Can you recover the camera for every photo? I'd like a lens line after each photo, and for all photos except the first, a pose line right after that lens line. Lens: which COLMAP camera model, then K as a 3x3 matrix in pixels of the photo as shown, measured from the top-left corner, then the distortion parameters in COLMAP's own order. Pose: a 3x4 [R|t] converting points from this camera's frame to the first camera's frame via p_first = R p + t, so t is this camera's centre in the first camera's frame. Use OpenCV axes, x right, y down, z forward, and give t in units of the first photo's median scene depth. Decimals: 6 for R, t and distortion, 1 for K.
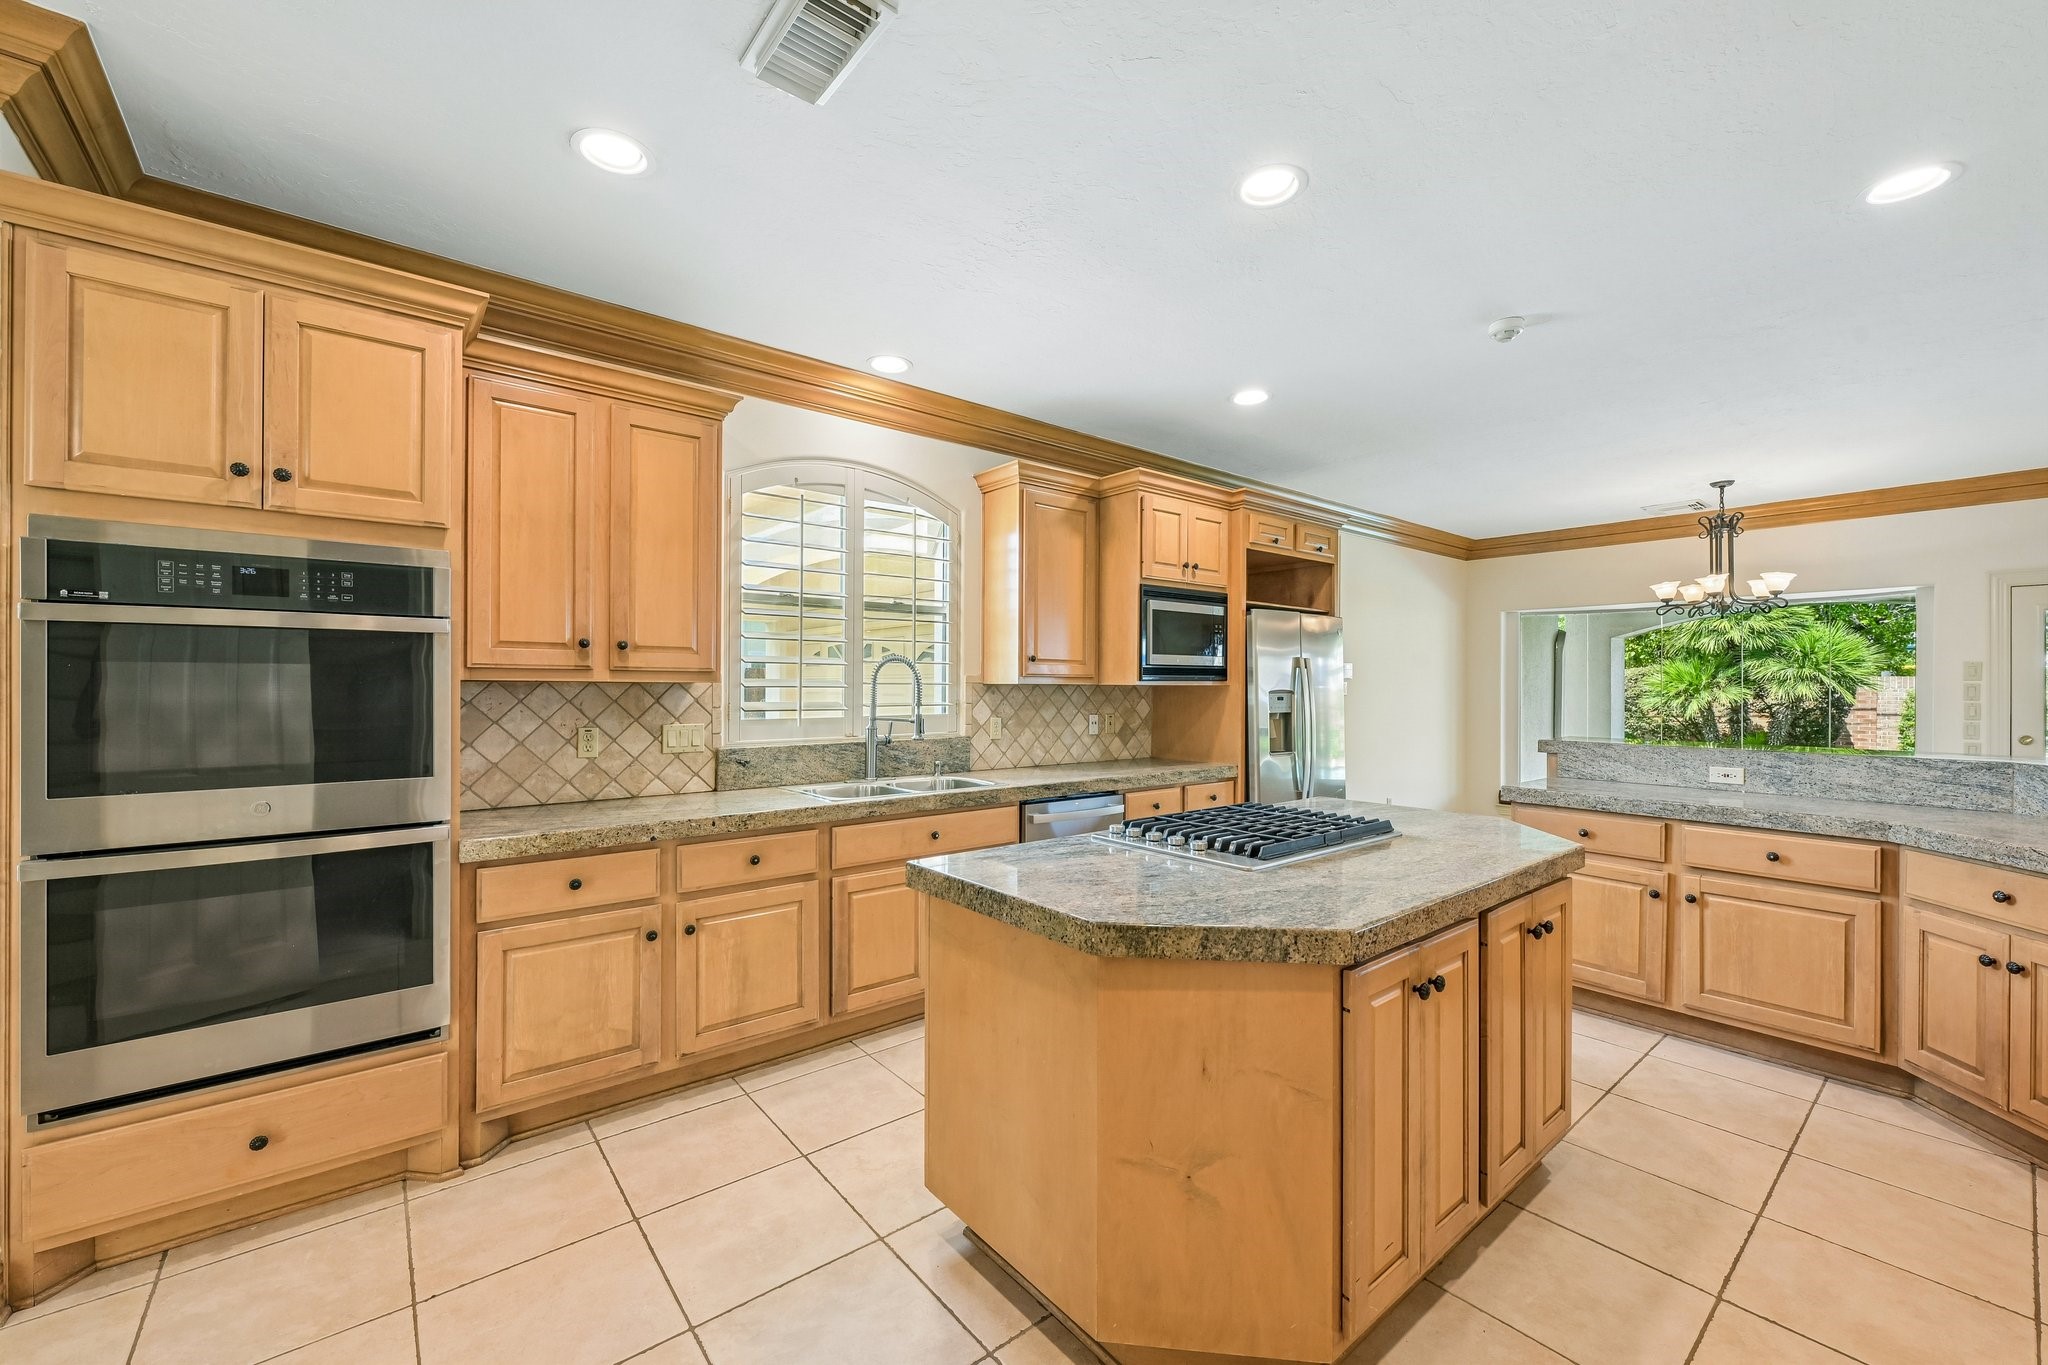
lens RADIAL K [[813.2, 0, 1024.0], [0, 813.2, 682.5], [0, 0, 1]] dist [-0.000852, -0.000069]
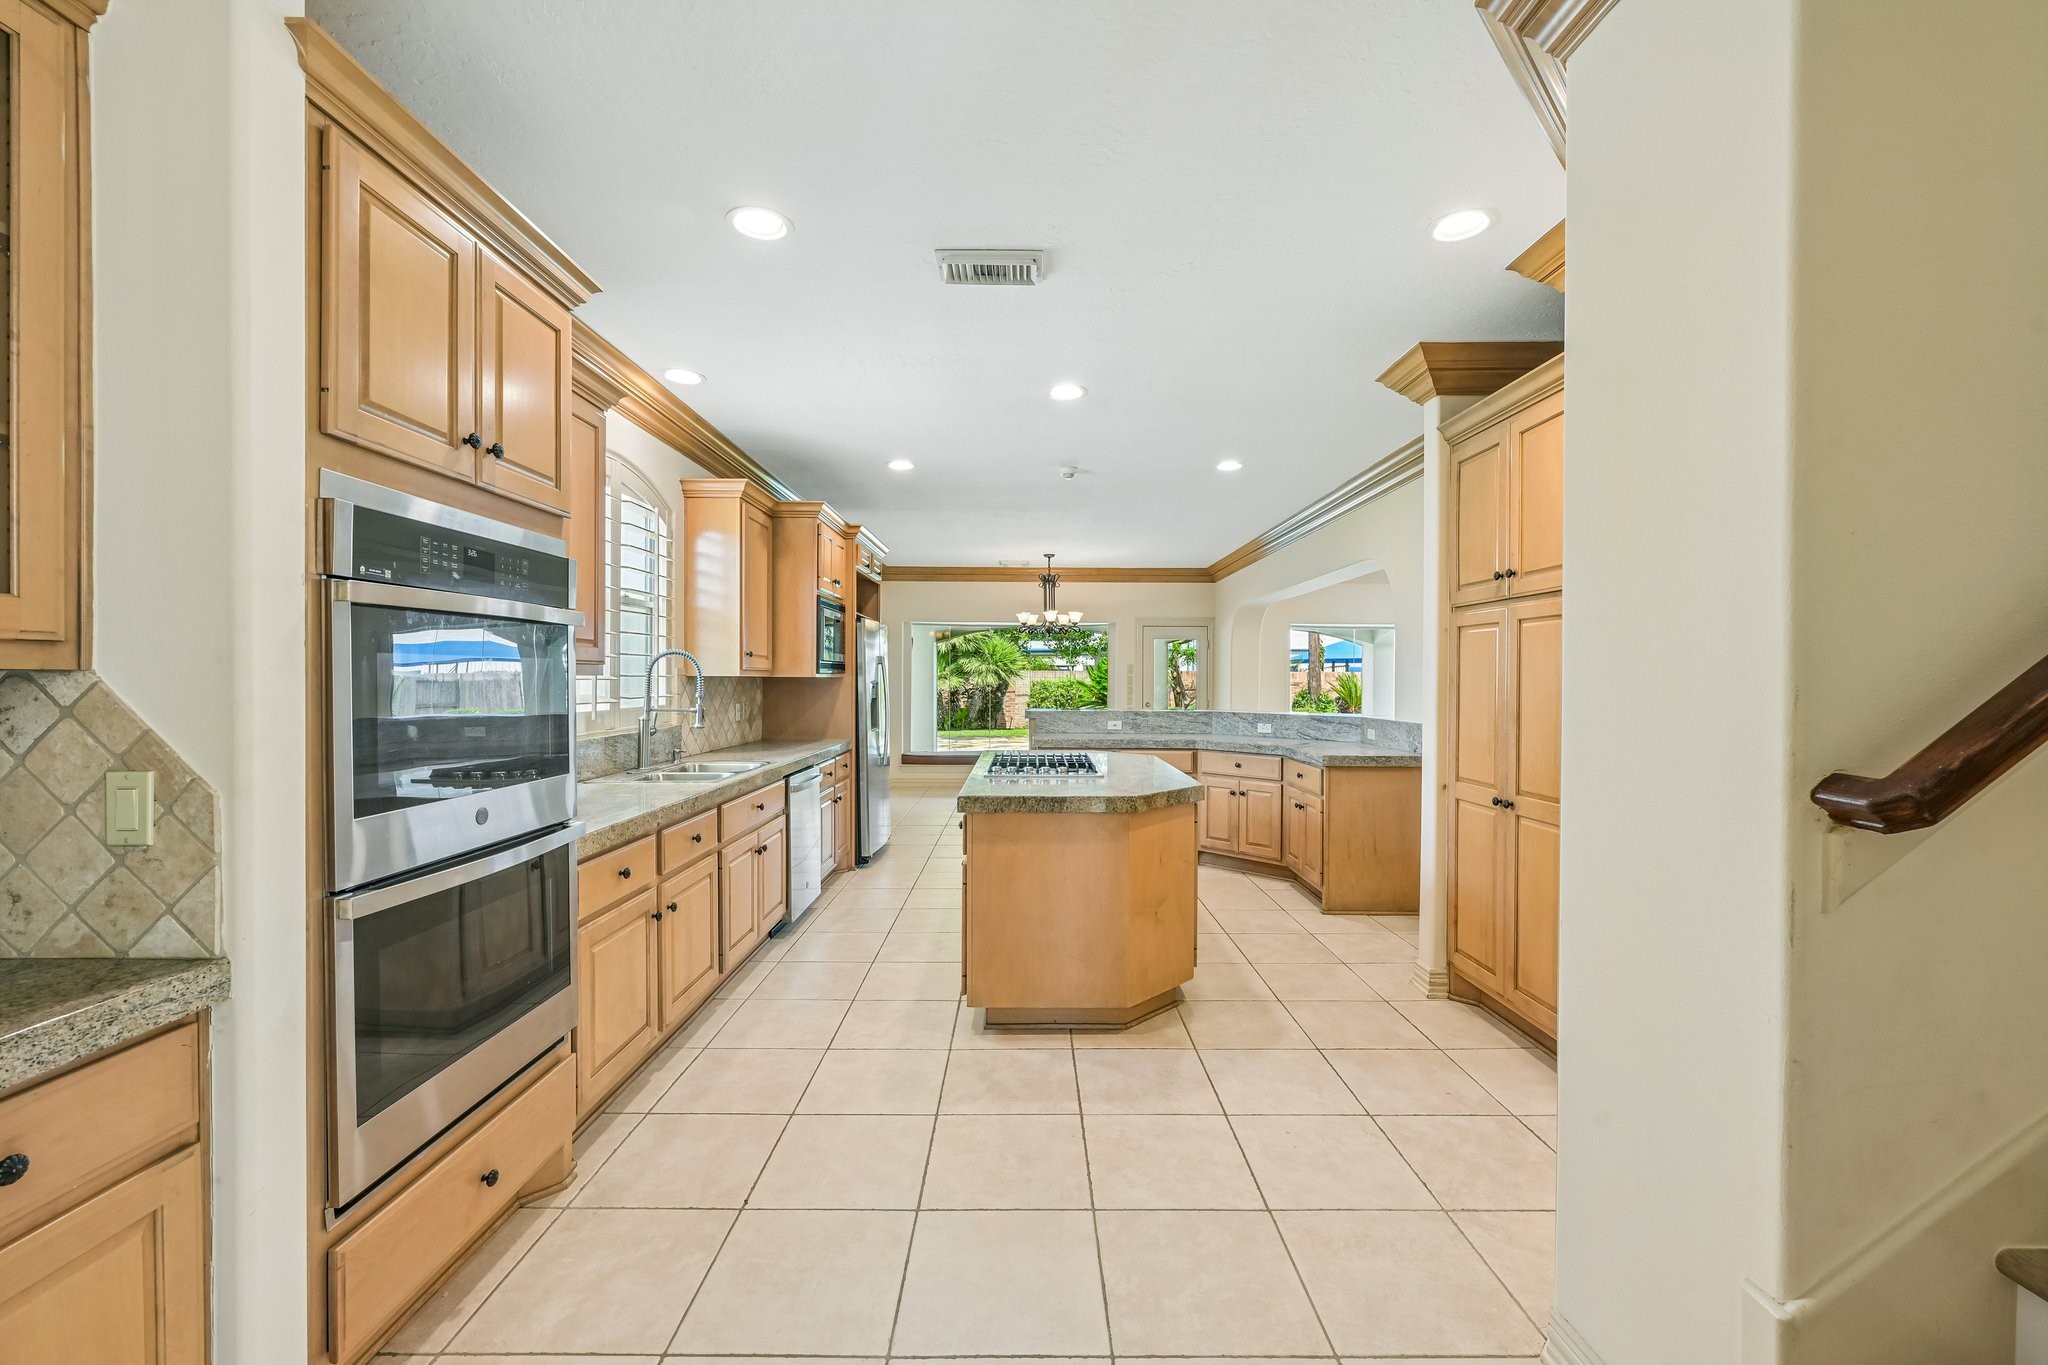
lens RADIAL K [[813.2, 0, 1024.0], [0, 813.2, 682.5], [0, 0, 1]] dist [-0.000852, -0.000069]
pose [[0.632087, -0.005734, 0.774876, -0.703242], [-0.004121, 0.999934, 0.010762, -0.003598], [-0.774886, -0.009996, 0.632022, -0.023740]]
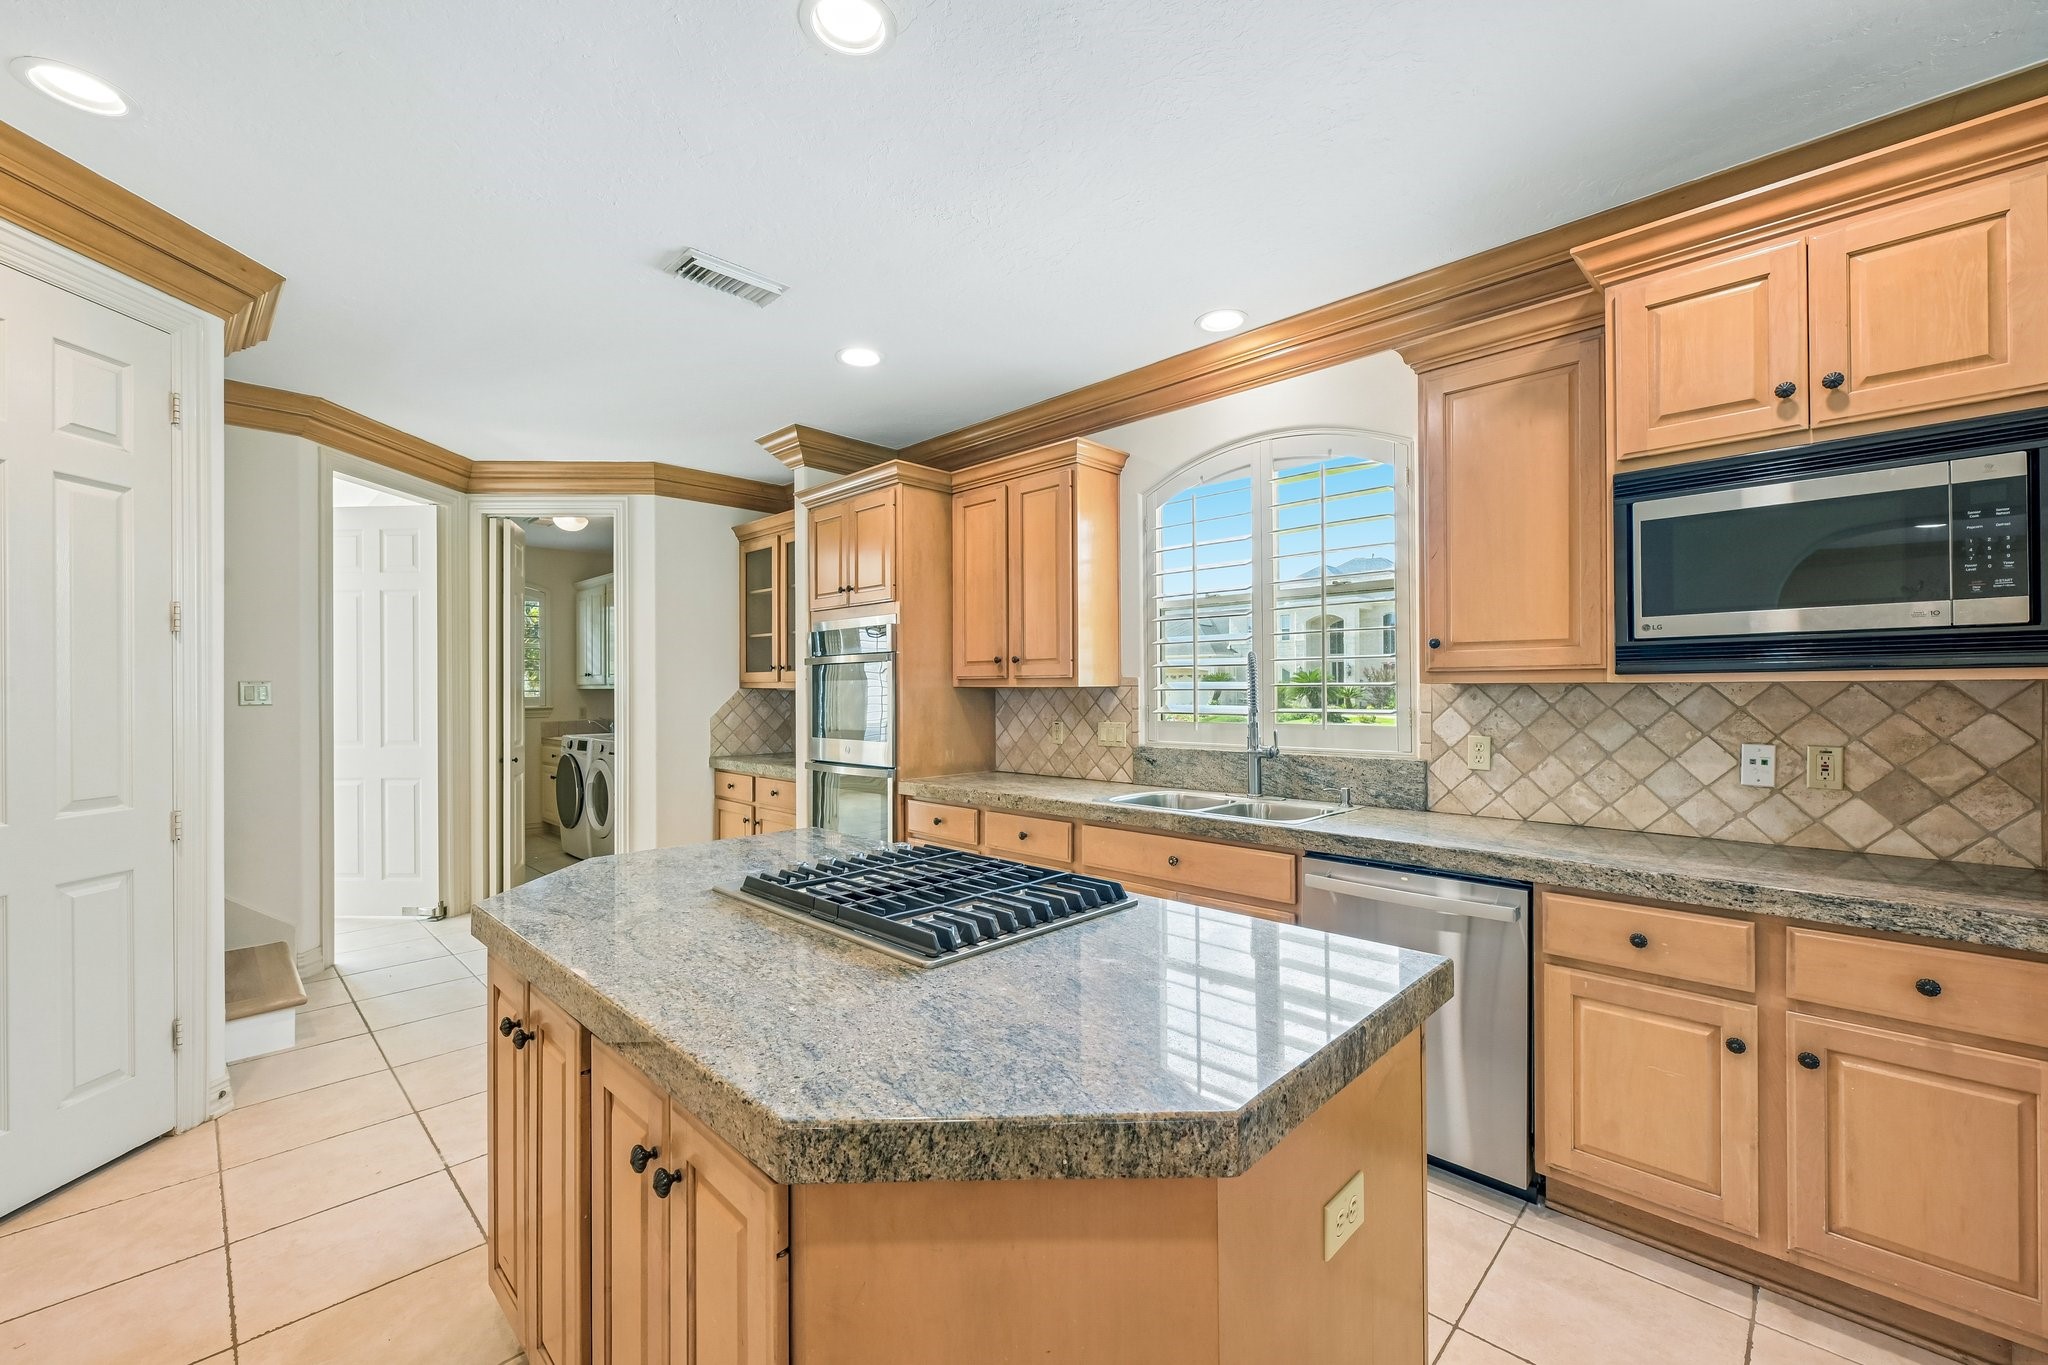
lens RADIAL K [[822.9, 0, 1025.8], [0, 822.9, 684.5], [0, 0, 1]] dist [0.000304, -0.000172]
pose [[0.114225, -0.010609, -0.993398, 0.678367], [0.009492, 0.999909, -0.009587, 0.006377], [0.993410, -0.008334, 0.114315, 0.678177]]
